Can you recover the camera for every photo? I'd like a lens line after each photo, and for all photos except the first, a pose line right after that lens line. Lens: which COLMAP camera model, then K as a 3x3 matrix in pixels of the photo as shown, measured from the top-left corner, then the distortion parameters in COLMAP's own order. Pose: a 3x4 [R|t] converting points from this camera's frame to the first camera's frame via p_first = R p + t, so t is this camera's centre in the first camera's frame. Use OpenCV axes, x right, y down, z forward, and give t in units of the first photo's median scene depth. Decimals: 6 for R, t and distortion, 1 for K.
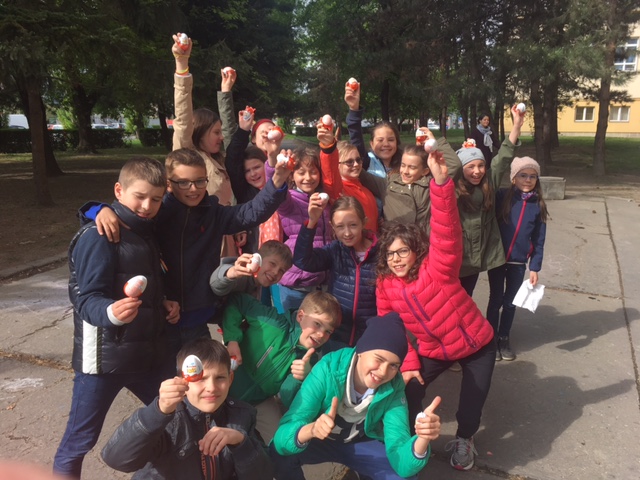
lens RADIAL K [[543.3, 0, 322.0], [0, 543.3, 238.2], [0, 0, 1]] dist [0.077815, -0.106182]
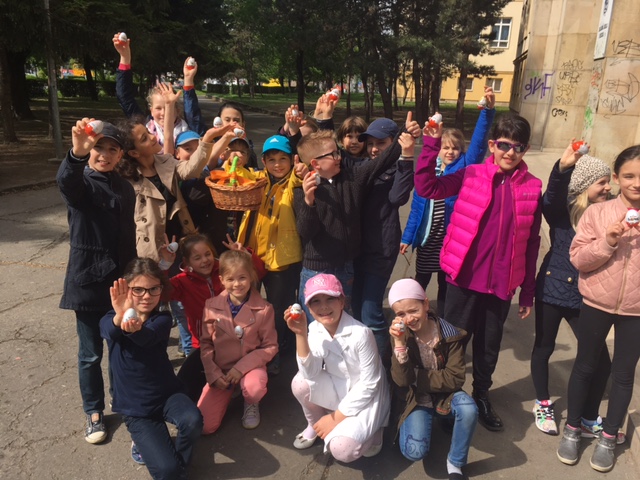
lens RADIAL K [[543.3, 0, 318.5], [0, 543.3, 242.6], [0, 0, 1]] dist [0.077815, -0.106182]
pose [[0.984159, -0.010588, 0.176970, -0.045928], [-0.003215, 0.996985, 0.077527, 0.028450], [-0.177257, -0.076868, 0.981158, -0.152397]]
